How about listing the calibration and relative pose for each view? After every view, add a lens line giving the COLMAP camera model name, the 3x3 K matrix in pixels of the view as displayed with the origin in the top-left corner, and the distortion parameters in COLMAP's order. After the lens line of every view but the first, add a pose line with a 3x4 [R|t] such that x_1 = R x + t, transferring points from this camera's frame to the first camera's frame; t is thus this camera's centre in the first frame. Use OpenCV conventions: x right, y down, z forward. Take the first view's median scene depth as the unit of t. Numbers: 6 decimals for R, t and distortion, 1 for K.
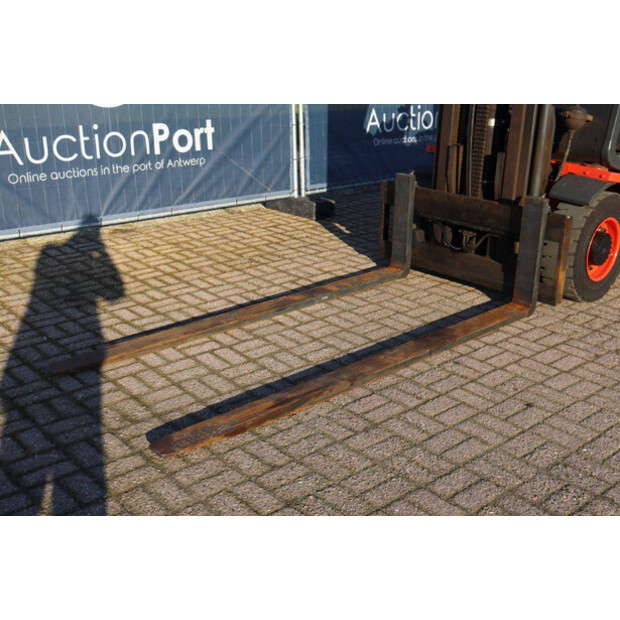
lens RADIAL K [[737.9, 0, 307.7], [0, 737.9, 312.2], [0, 0, 1]] dist [0.005115, 0.000000]
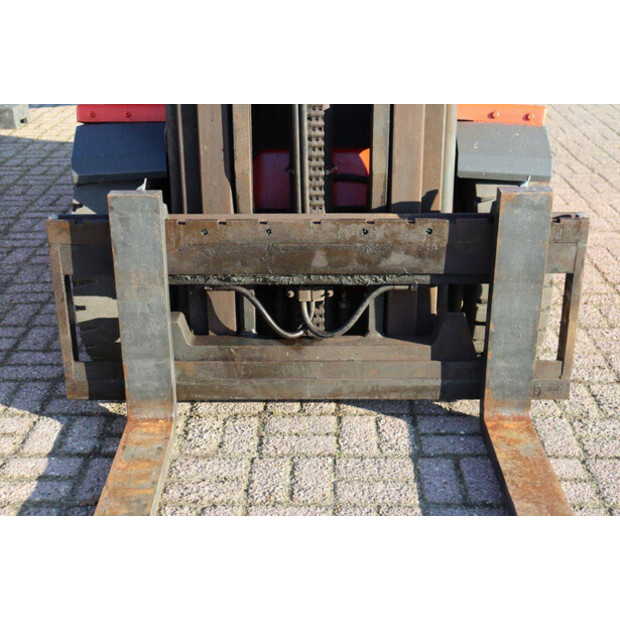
lens RADIAL K [[962.0, 0, 309.6], [0, 962.0, 305.9], [0, 0, 1]] dist [0.064615, 0.000000]
pose [[0.672960, -0.293338, 0.679028, -0.149038], [0.270209, 0.952049, 0.143488, -0.162517], [-0.688558, 0.086918, 0.719953, 0.533838]]
